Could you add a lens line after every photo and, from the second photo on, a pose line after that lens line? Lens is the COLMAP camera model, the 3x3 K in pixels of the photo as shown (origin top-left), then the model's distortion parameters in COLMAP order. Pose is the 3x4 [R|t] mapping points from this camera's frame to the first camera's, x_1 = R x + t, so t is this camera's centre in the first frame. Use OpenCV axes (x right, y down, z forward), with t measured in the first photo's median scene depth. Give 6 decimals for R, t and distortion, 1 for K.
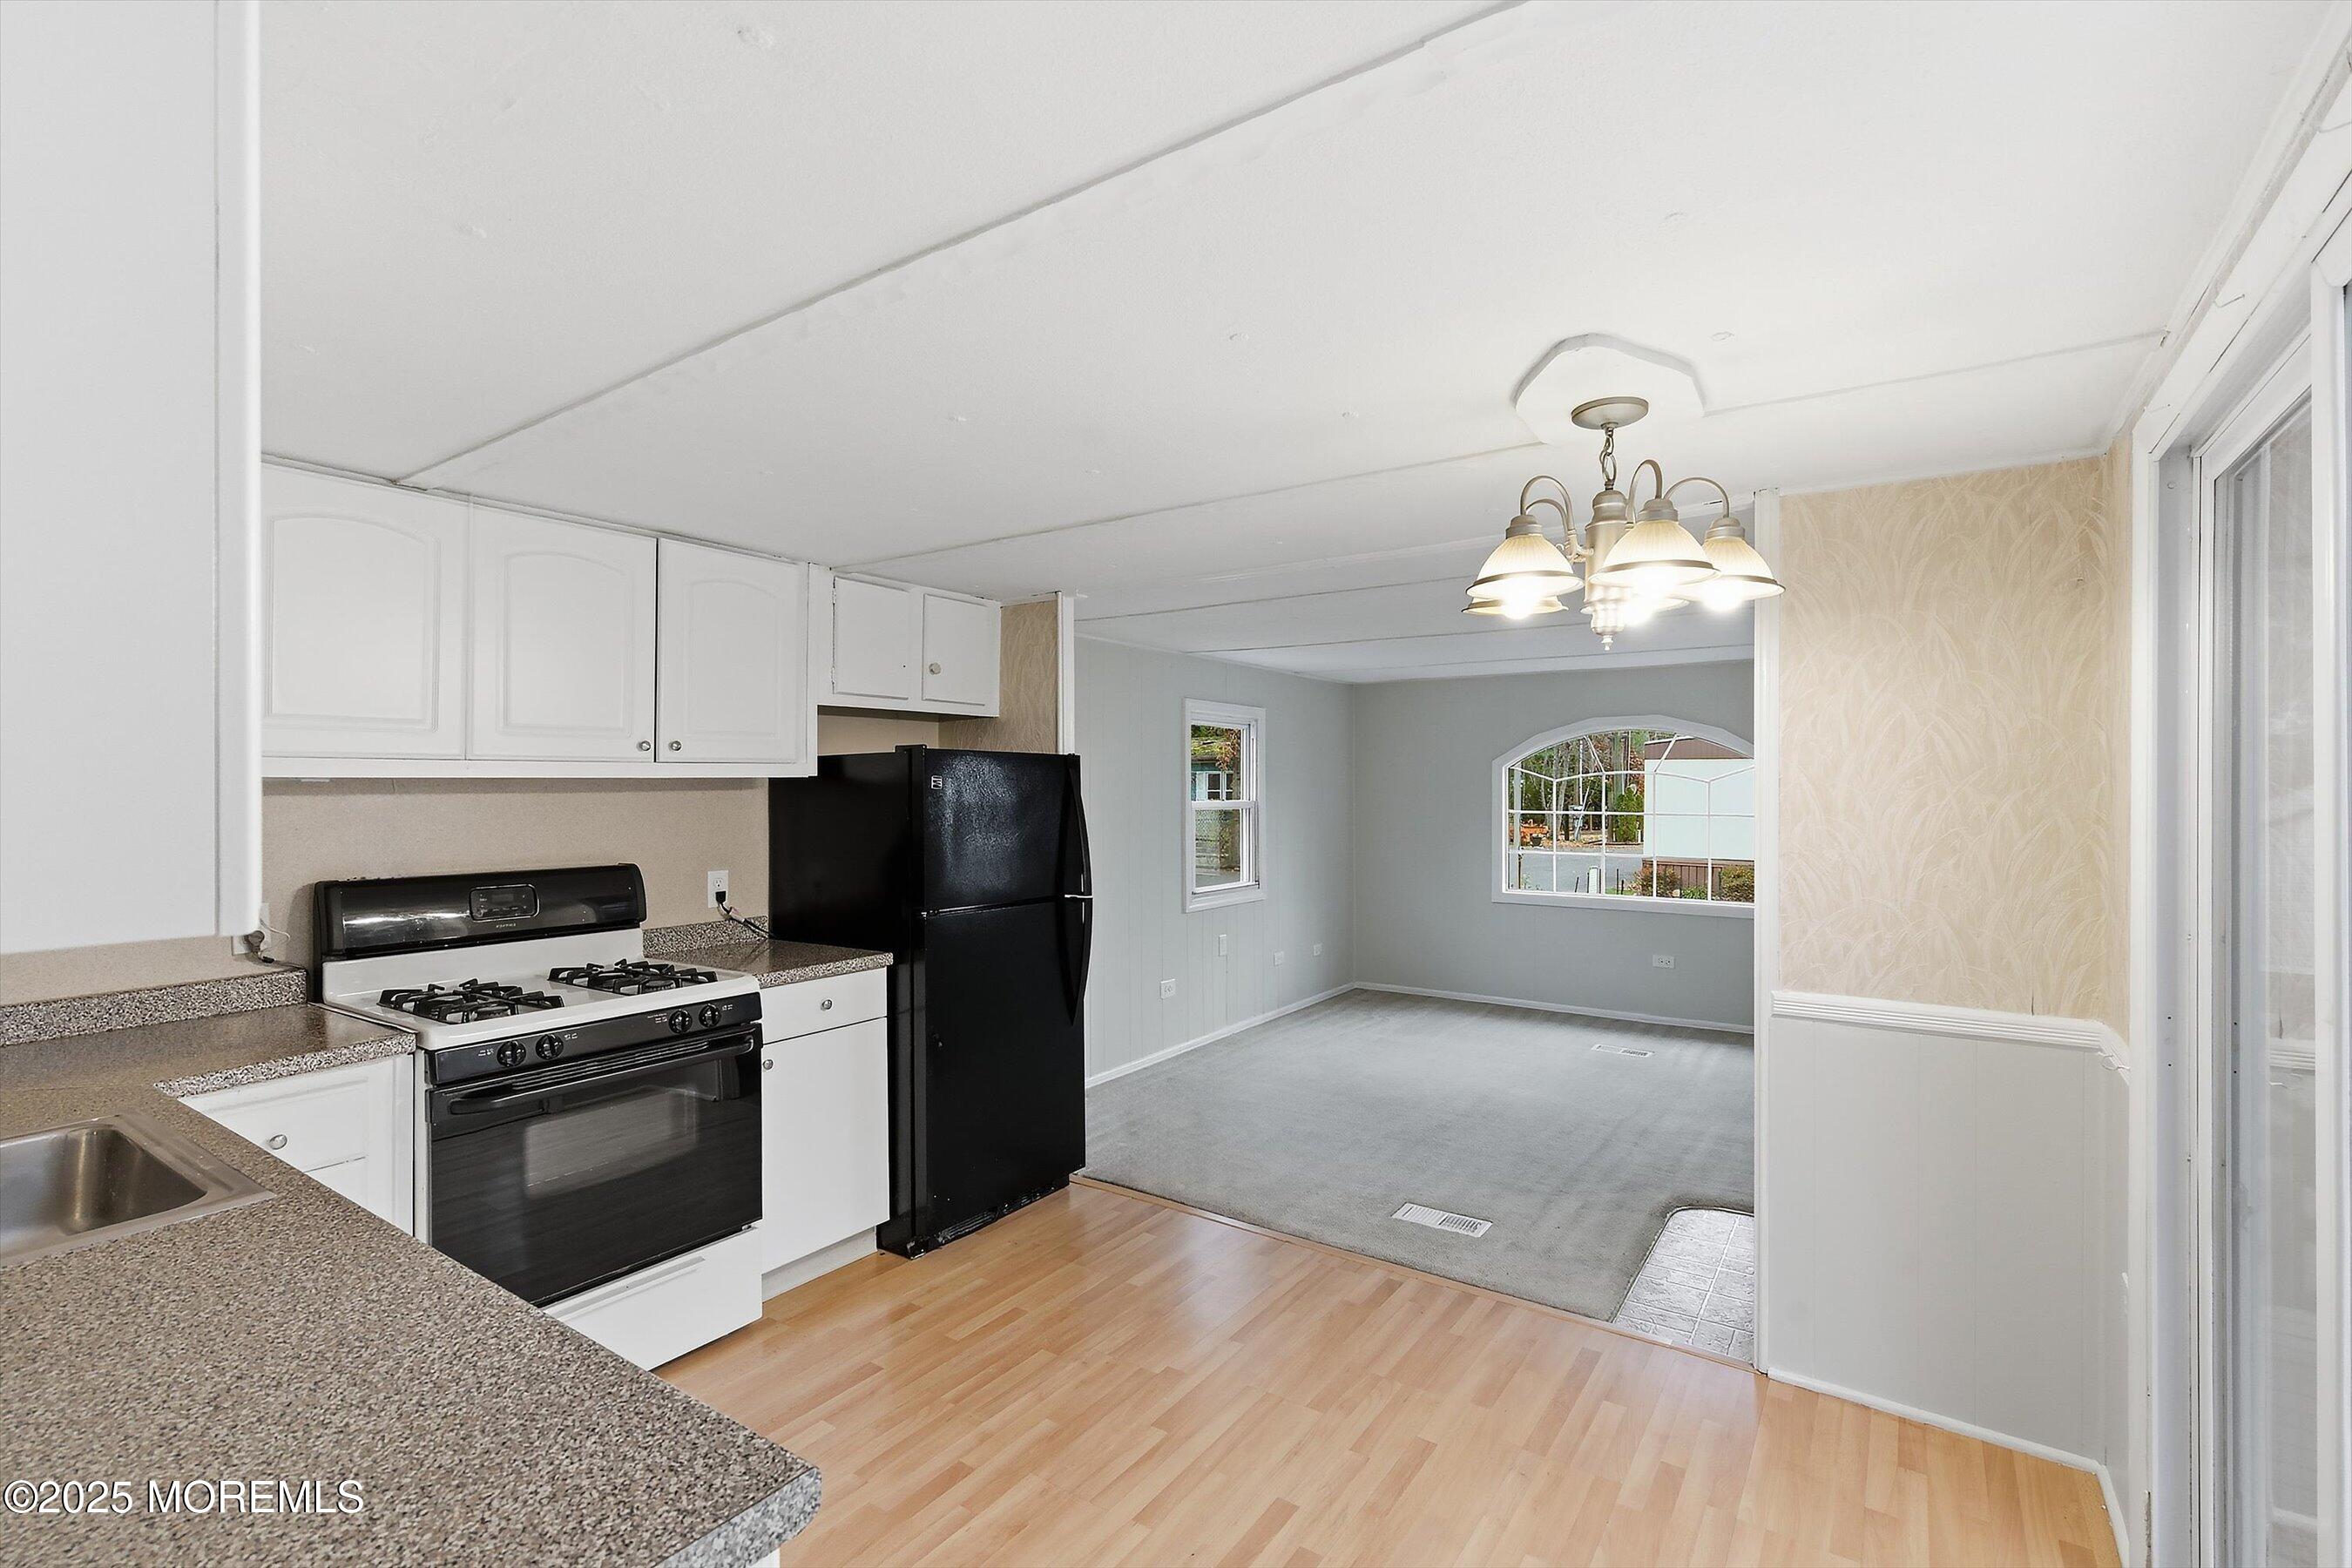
lens RADIAL K [[1056.8, 0, 1176.0], [0, 1056.8, 784.0], [0, 0, 1]] dist [0.000863, 0.000041]
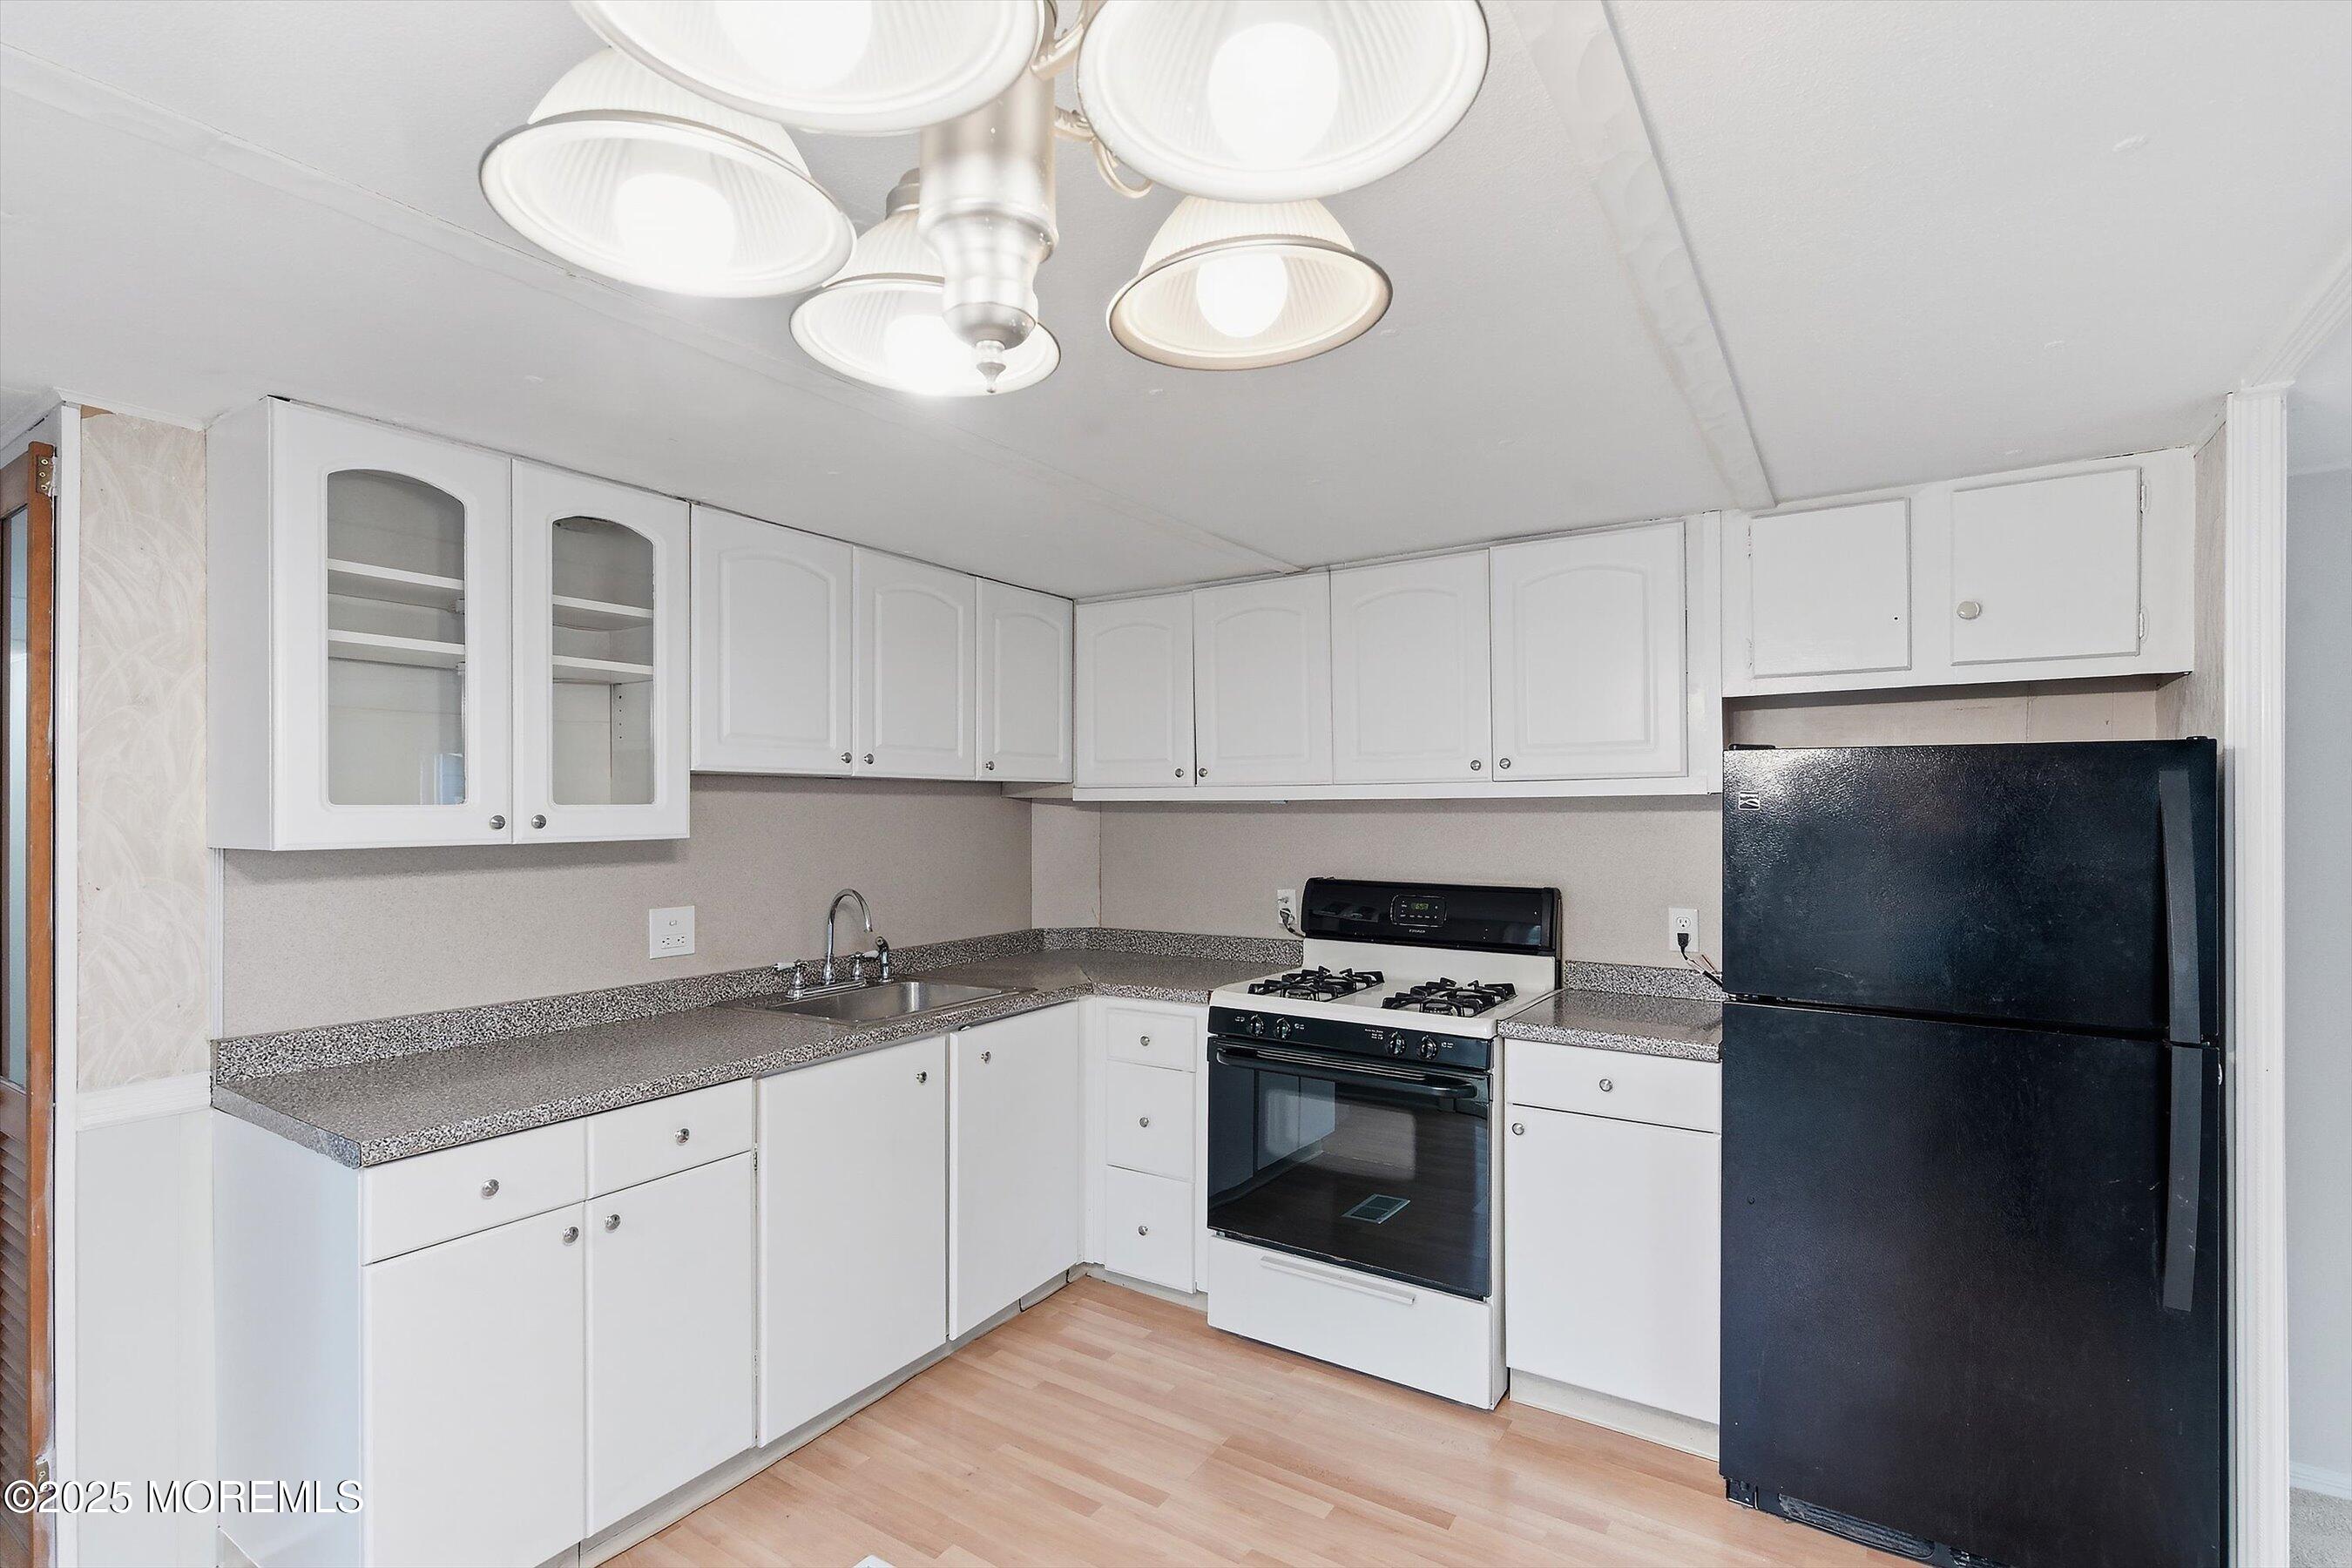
lens RADIAL K [[1083.0, 0, 1178.1], [0, 1083.0, 801.1], [0, 0, 1]] dist [0.000226, -0.000386]
pose [[0.021314, -0.004185, -0.999764, 0.470167], [0.002871, 0.999987, -0.004125, 0.000594], [0.999769, -0.002782, 0.021325, 0.671643]]
